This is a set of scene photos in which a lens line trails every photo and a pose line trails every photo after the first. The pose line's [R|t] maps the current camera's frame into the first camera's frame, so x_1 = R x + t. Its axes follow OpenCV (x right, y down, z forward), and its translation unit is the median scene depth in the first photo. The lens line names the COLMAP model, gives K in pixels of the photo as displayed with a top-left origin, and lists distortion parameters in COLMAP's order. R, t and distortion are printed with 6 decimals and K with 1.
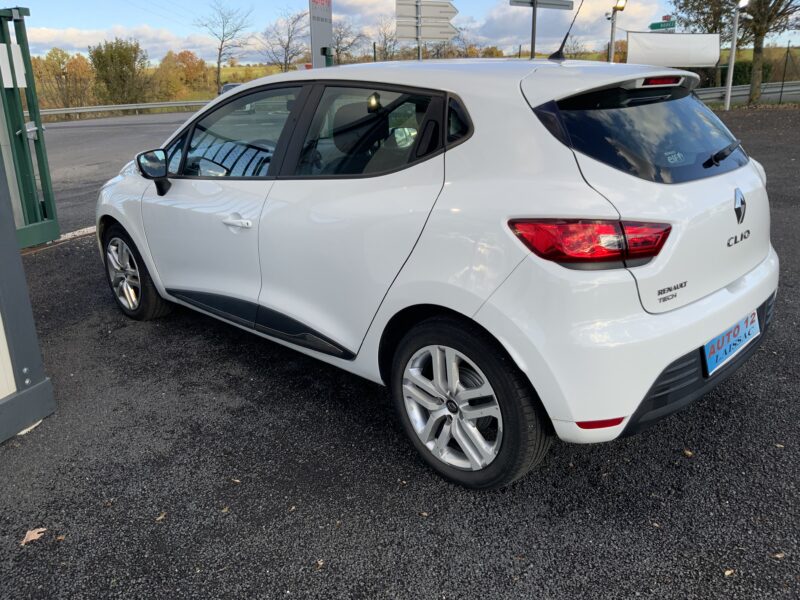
lens RADIAL K [[678.4, 0, 399.9], [0, 678.4, 297.5], [0, 0, 1]] dist [0.009524, -0.032648]
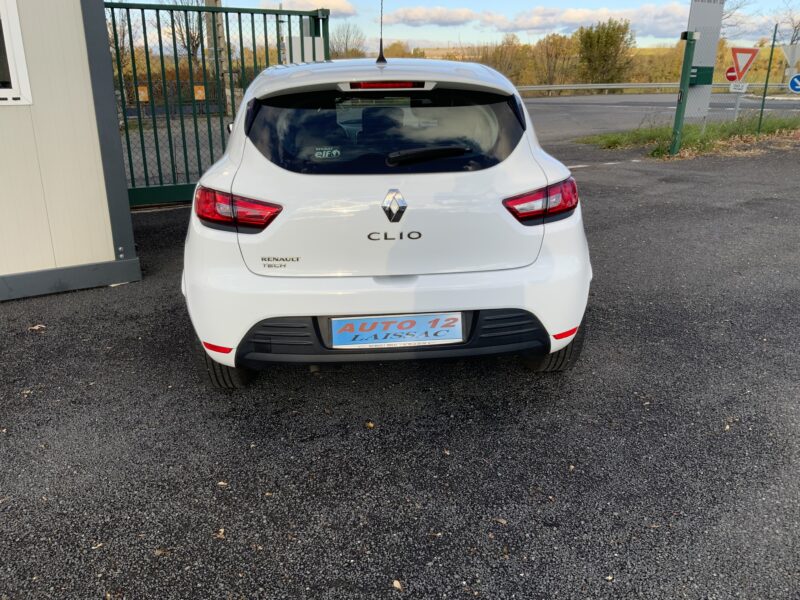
lens RADIAL K [[678.4, 0, 399.7], [0, 678.4, 302.3], [0, 0, 1]] dist [0.009524, -0.032648]
pose [[0.757667, 0.231411, -0.610237, 1.015499], [-0.210285, 0.971723, 0.107403, -0.086842], [0.617835, 0.046948, 0.784905, 0.142931]]
